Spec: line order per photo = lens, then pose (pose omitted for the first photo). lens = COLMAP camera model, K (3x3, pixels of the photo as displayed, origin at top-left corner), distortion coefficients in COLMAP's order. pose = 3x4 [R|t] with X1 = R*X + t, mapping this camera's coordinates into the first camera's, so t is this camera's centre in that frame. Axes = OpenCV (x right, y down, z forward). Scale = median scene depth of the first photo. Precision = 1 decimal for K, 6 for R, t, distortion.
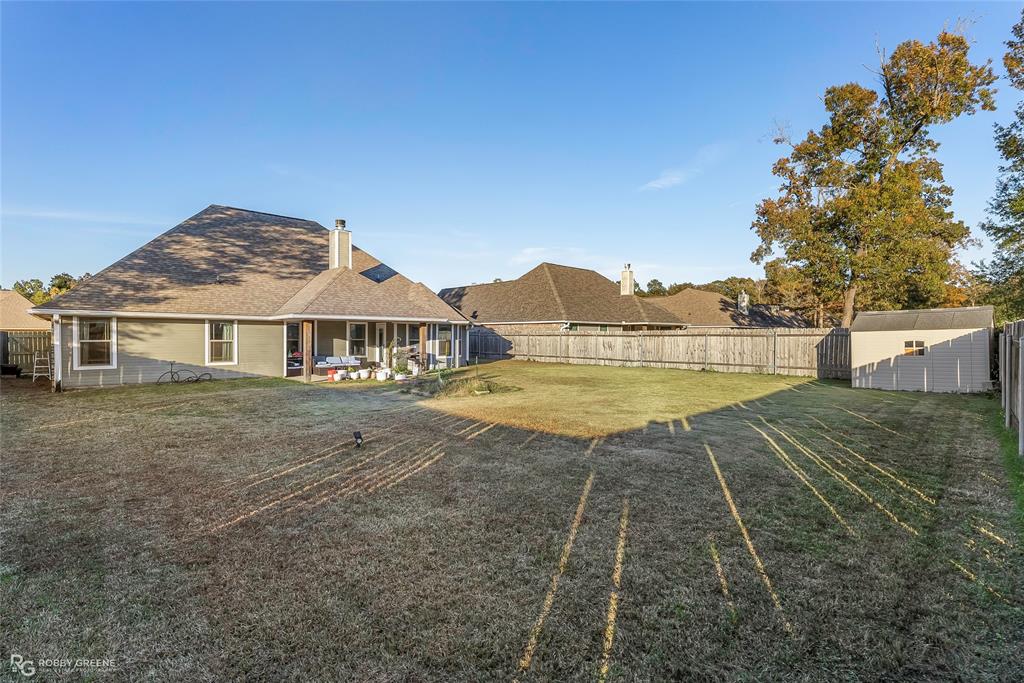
lens RADIAL K [[468.6, 0, 512.2], [0, 468.6, 342.2], [0, 0, 1]] dist [-0.008494, 0.001153]
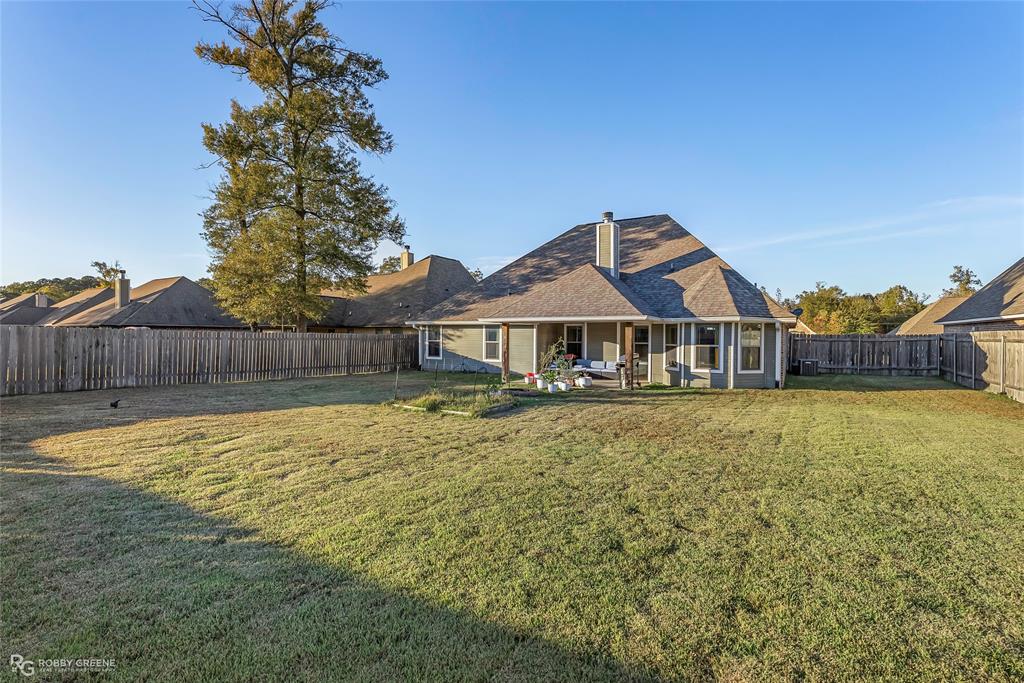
lens RADIAL K [[468.6, 0, 512.2], [0, 468.6, 336.0], [0, 0, 1]] dist [-0.008494, 0.001153]
pose [[0.272323, 0.002075, -0.962204, 0.595537], [-0.018303, 0.999828, -0.003024, -0.016179], [0.962032, 0.018435, 0.272314, 0.726677]]
